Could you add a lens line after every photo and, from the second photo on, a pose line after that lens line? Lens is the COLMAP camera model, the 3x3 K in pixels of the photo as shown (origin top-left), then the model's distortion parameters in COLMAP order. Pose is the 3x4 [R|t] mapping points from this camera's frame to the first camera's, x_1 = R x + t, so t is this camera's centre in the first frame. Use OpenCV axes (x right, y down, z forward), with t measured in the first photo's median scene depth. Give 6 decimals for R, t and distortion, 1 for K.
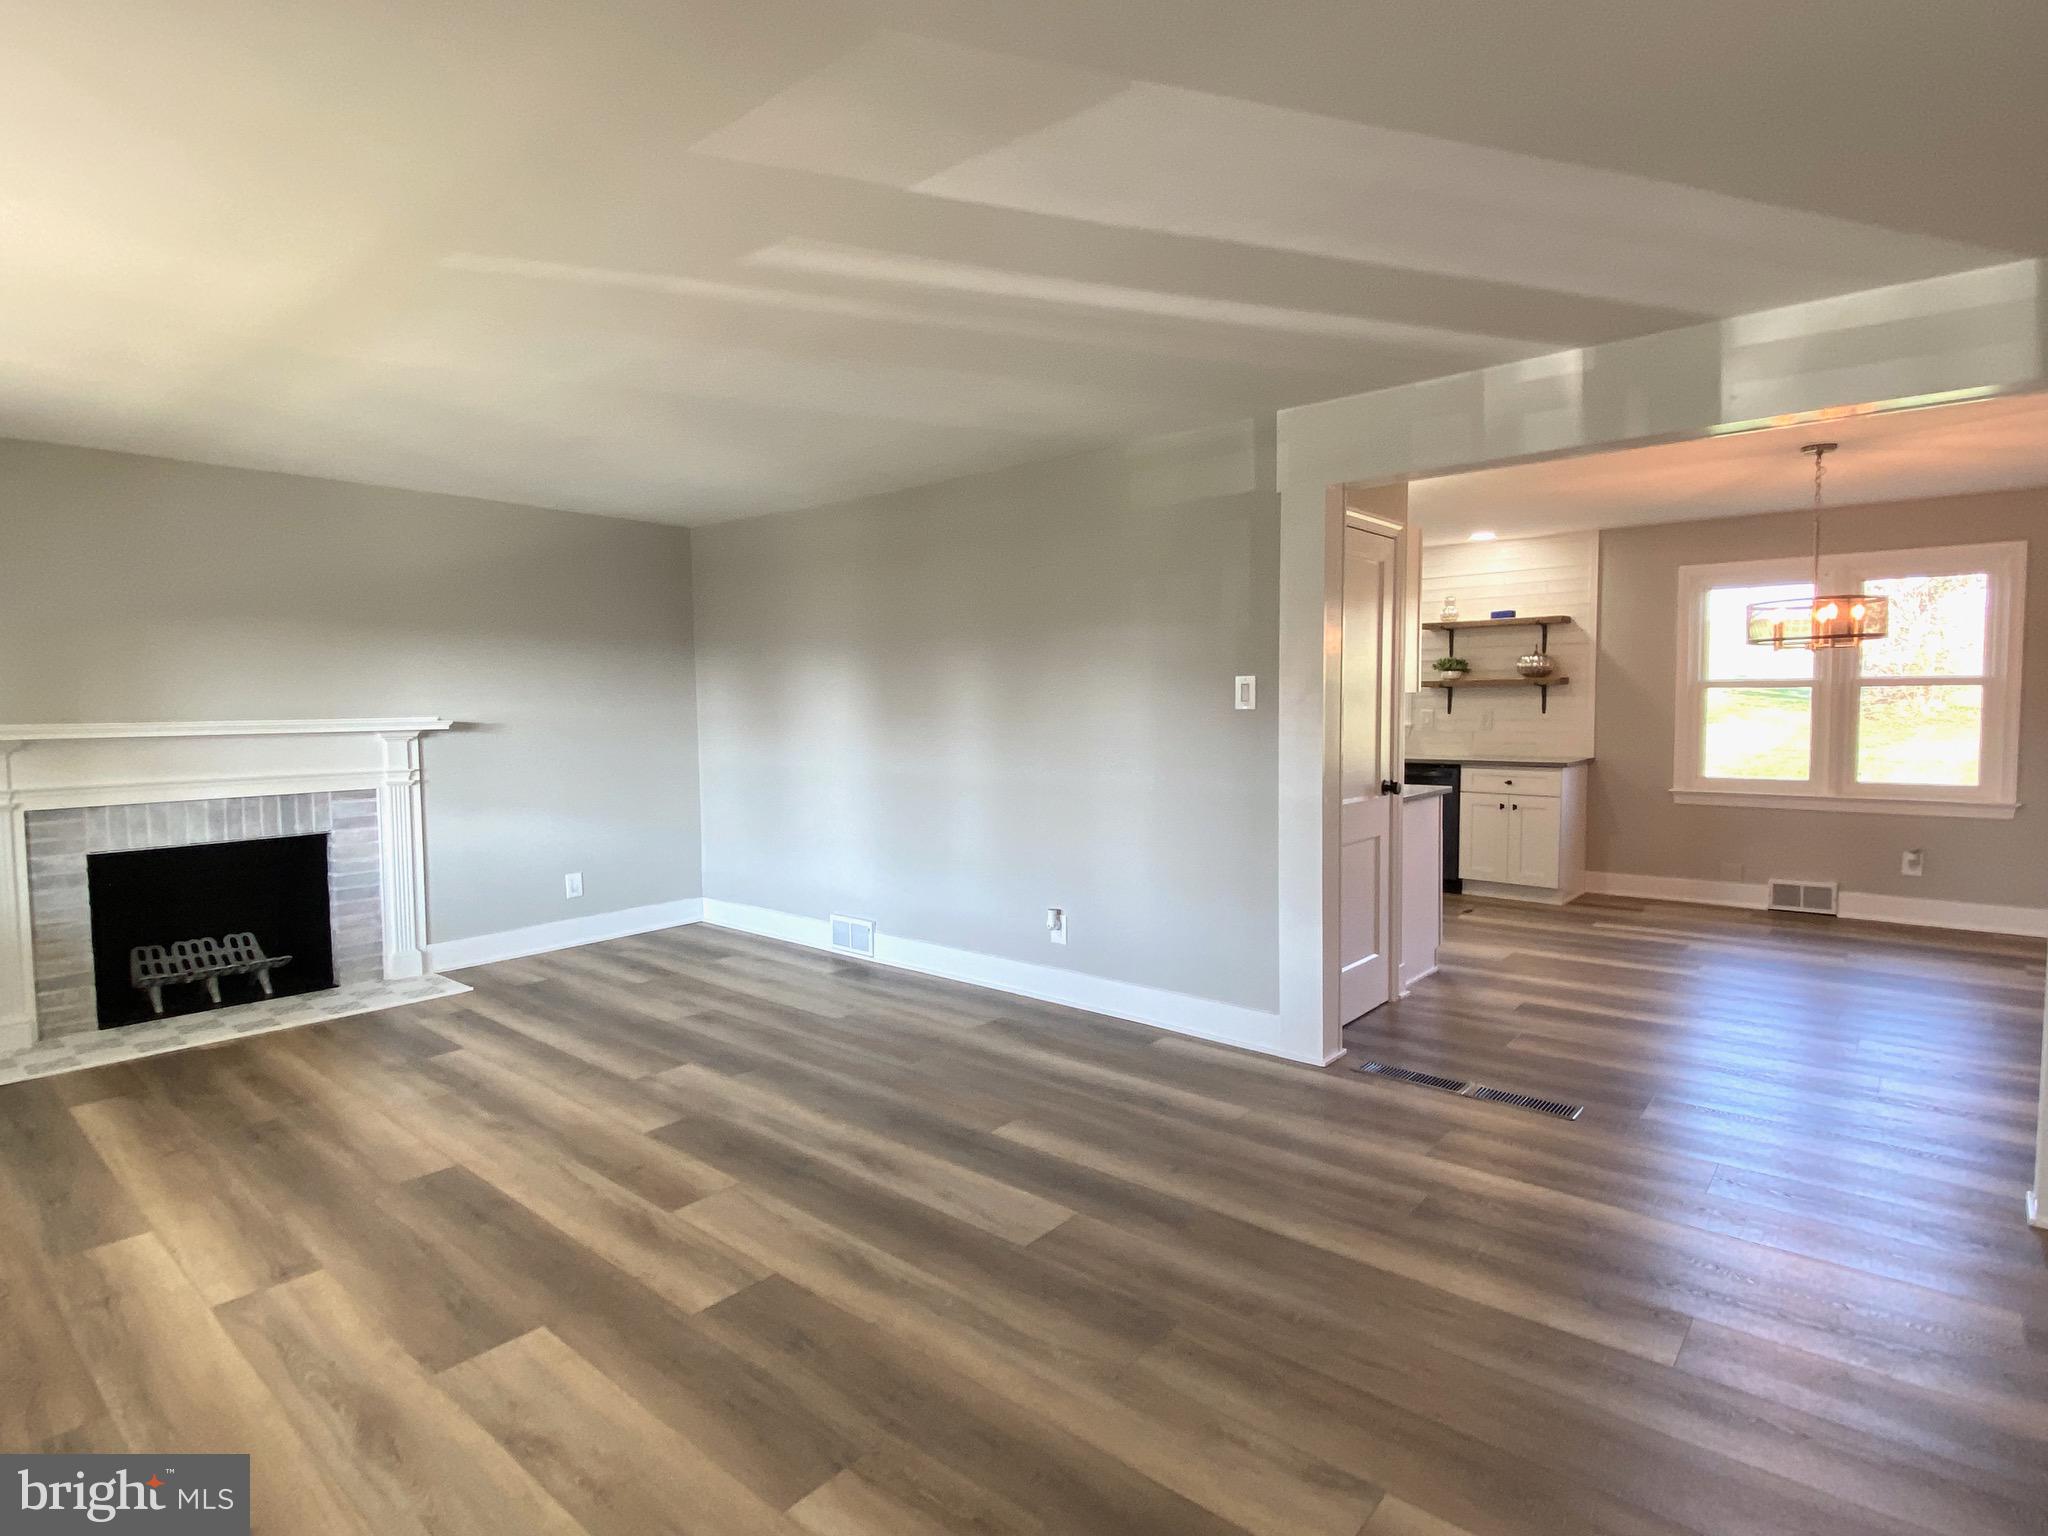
lens RADIAL K [[1054.6, 0, 1004.1], [0, 1054.6, 769.9], [0, 0, 1]] dist [0.014799, -0.019926]
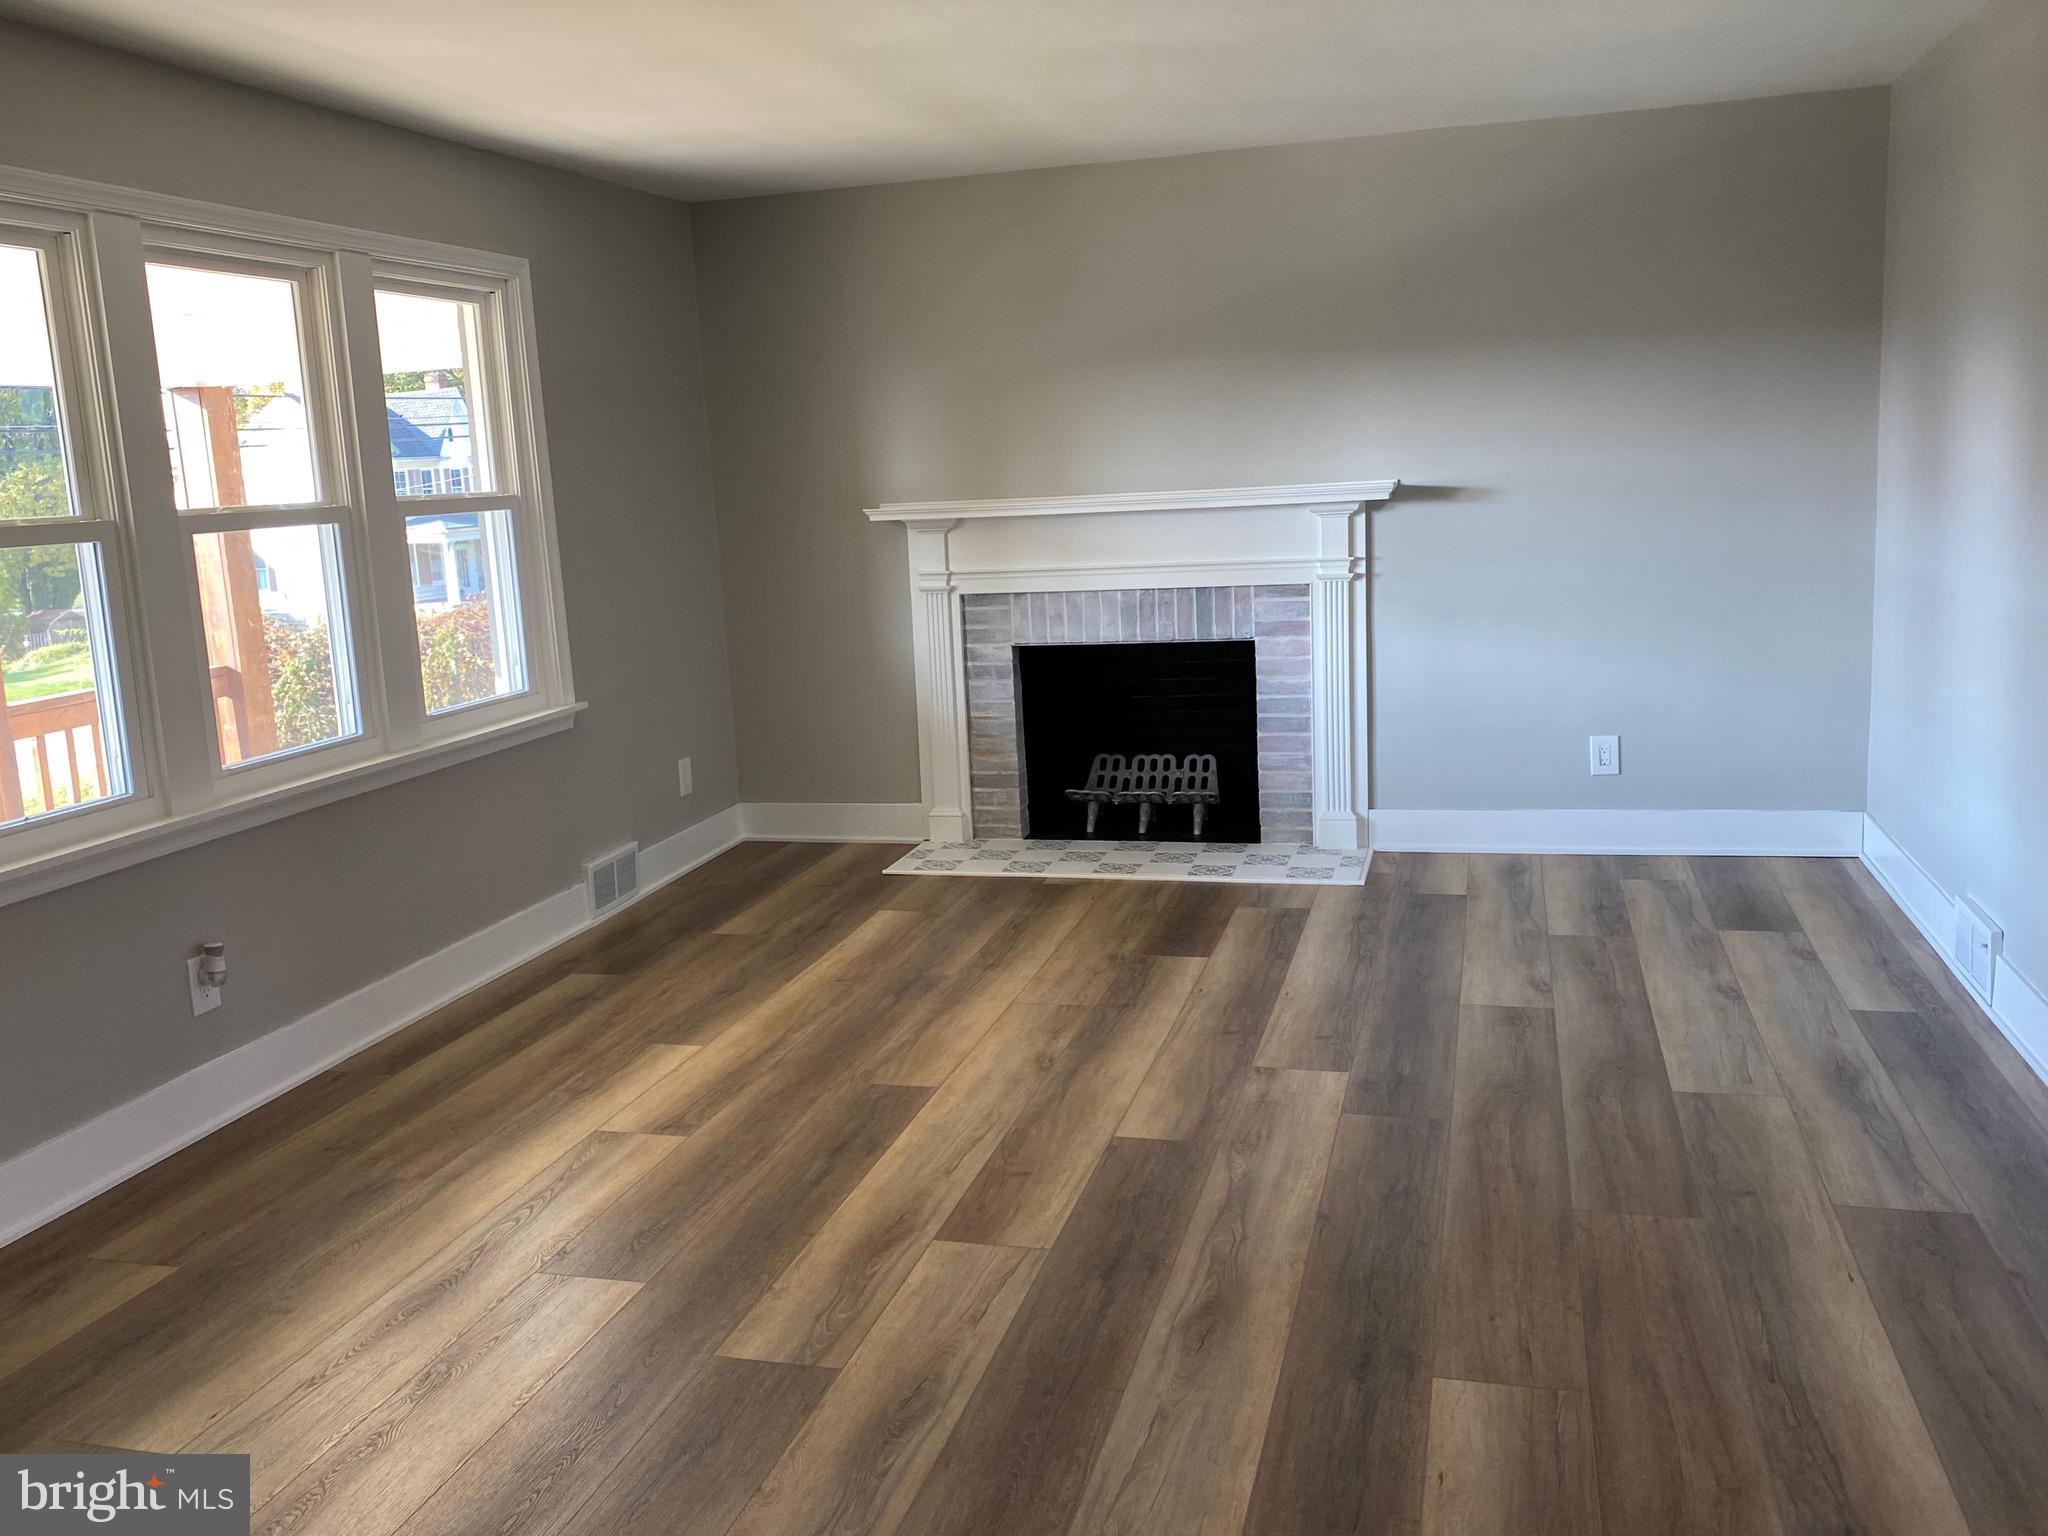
lens RADIAL K [[1700.8, 0, 994.2], [0, 1700.8, 758.8], [0, 0, 1]] dist [0.066375, -0.007384]
pose [[0.421932, 0.147255, -0.894589, 0.449291], [-0.011886, 0.987535, 0.156949, -0.053377], [0.906549, -0.055589, 0.418423, 0.380110]]
